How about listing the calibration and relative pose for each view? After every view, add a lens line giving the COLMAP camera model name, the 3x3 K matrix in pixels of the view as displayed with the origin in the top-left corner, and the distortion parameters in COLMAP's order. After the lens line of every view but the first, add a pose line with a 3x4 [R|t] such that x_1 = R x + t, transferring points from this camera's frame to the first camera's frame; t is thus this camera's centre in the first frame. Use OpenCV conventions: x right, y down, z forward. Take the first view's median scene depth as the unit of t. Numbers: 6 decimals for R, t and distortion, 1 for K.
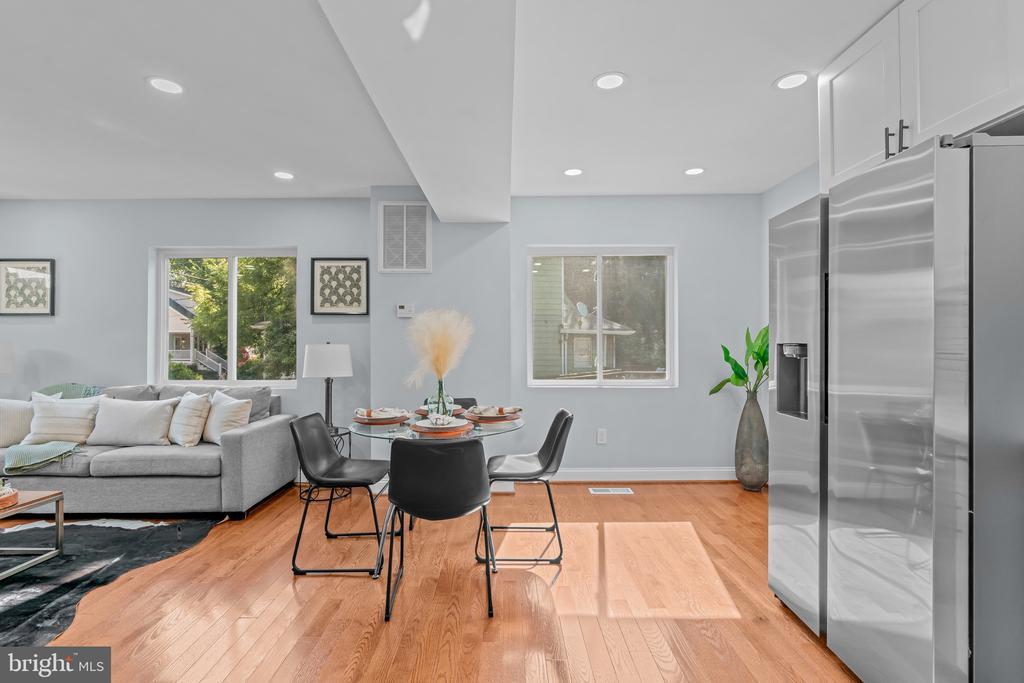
lens RADIAL K [[473.9, 0, 501.8], [0, 473.9, 341.2], [0, 0, 1]] dist [-0.012549, 0.004065]
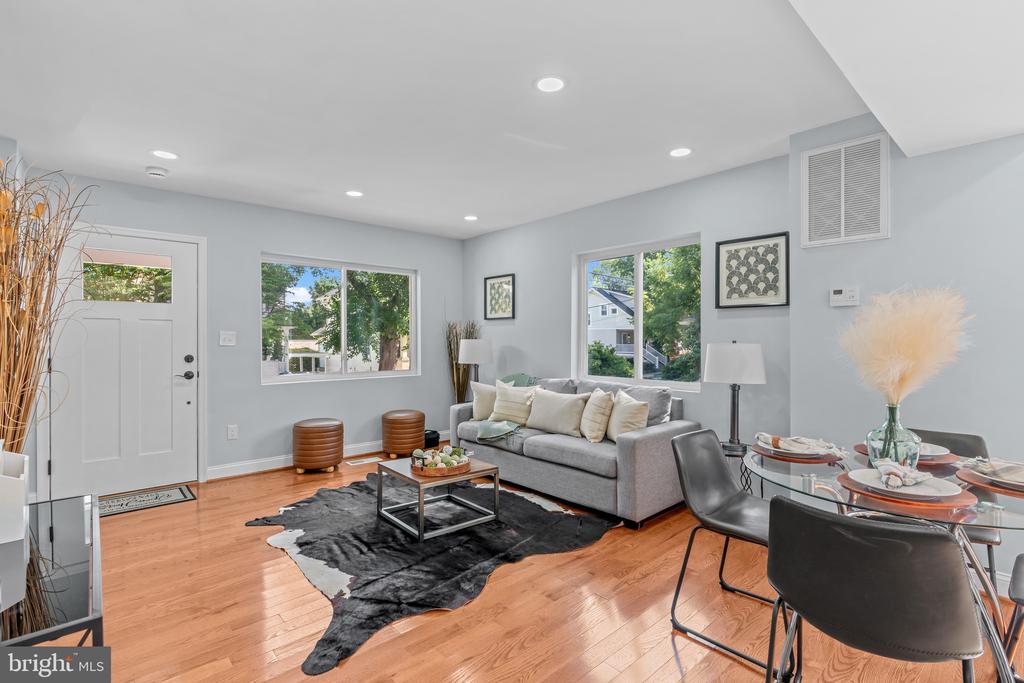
lens RADIAL K [[473.9, 0, 518.1], [0, 473.9, 340.0], [0, 0, 1]] dist [-0.012549, 0.004065]
pose [[0.676001, 0.001985, -0.736898, -0.012930], [0.003941, 0.999972, 0.006309, -0.005990], [0.736890, -0.007169, 0.675974, 0.162760]]
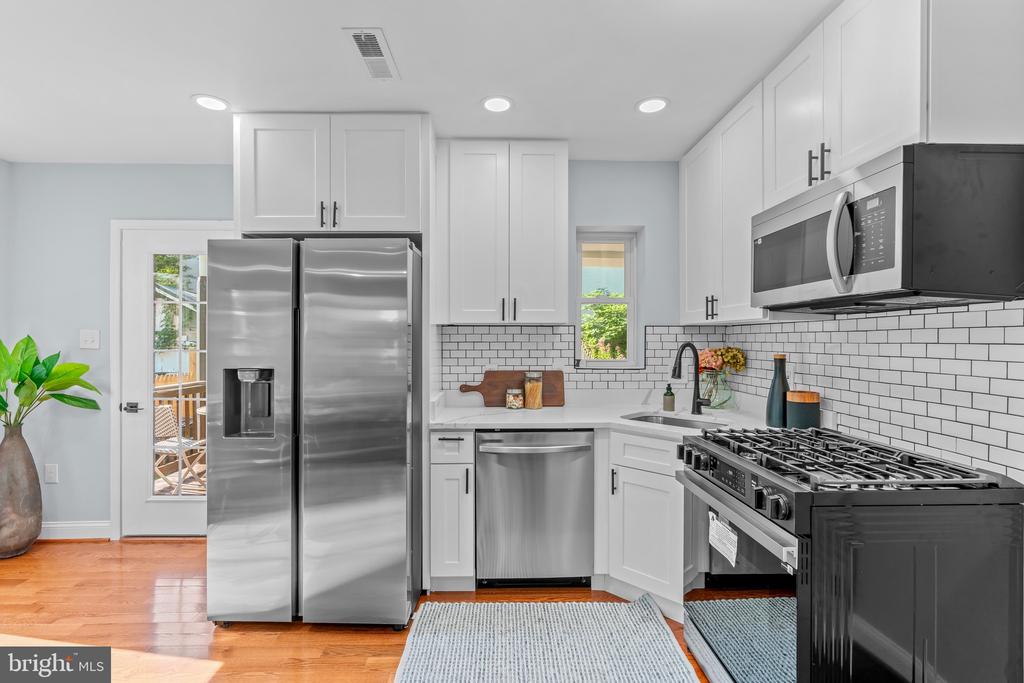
lens RADIAL K [[473.9, 0, 504.0], [0, 473.9, 337.2], [0, 0, 1]] dist [-0.012549, 0.004065]
pose [[-0.000577, 0.008222, 0.999966, -0.239293], [-0.002690, 0.999963, -0.008223, -0.030955], [-0.999996, -0.002694, -0.000555, 0.235939]]
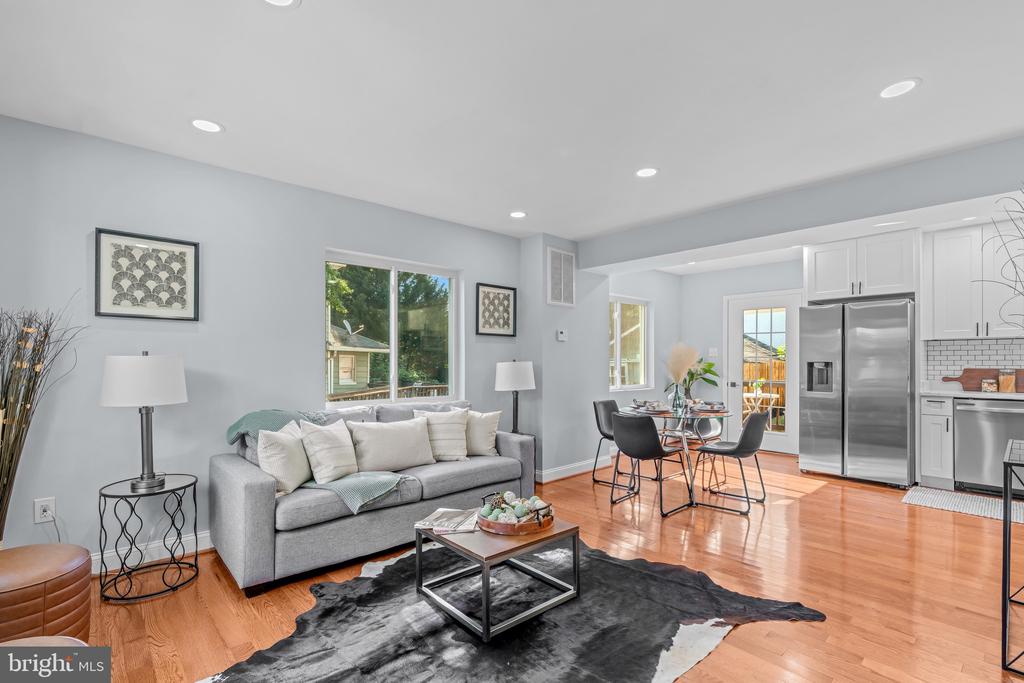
lens RADIAL K [[473.9, 0, 504.4], [0, 473.9, 358.2], [0, 0, 1]] dist [-0.012549, 0.004065]
pose [[0.747109, 0.007353, 0.664661, -1.161457], [-0.006016, 0.999973, -0.004301, 0.003344], [-0.664675, -0.000786, 0.747133, 0.147810]]
